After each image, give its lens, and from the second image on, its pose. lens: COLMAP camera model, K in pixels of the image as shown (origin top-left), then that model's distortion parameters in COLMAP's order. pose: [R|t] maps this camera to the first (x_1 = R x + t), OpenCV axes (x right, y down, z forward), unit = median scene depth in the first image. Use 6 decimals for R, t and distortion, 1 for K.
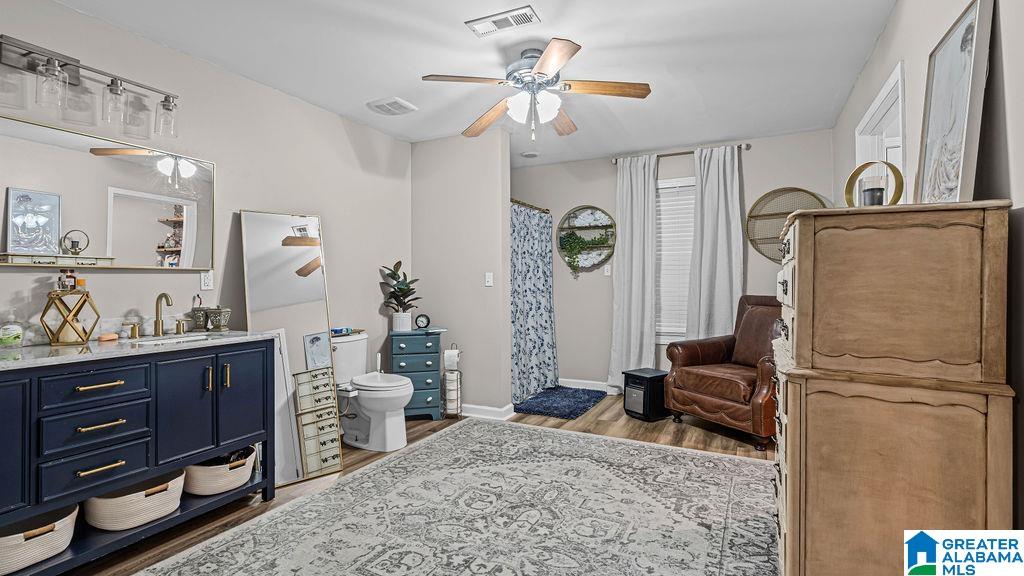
lens RADIAL K [[466.9, 0, 518.3], [0, 466.9, 287.8], [0, 0, 1]] dist [-0.002688, 0.001395]
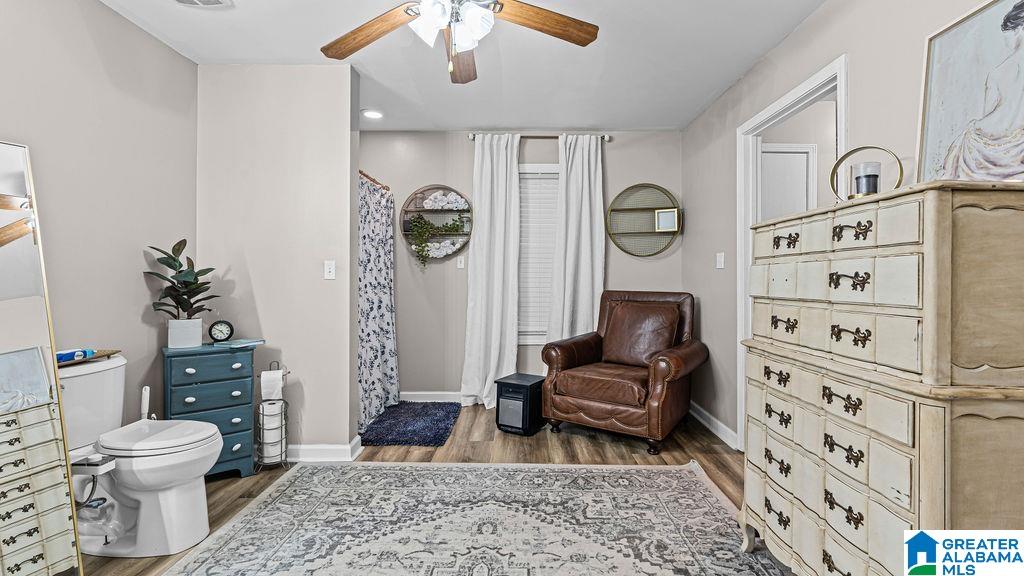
lens RADIAL K [[466.9, 0, 509.2], [0, 466.9, 282.8], [0, 0, 1]] dist [-0.002688, 0.001395]
pose [[0.897870, 0.004192, 0.440240, -0.137293], [-0.003662, 0.999991, -0.002053, 0.002319], [-0.440245, 0.000231, 0.897878, 0.232089]]
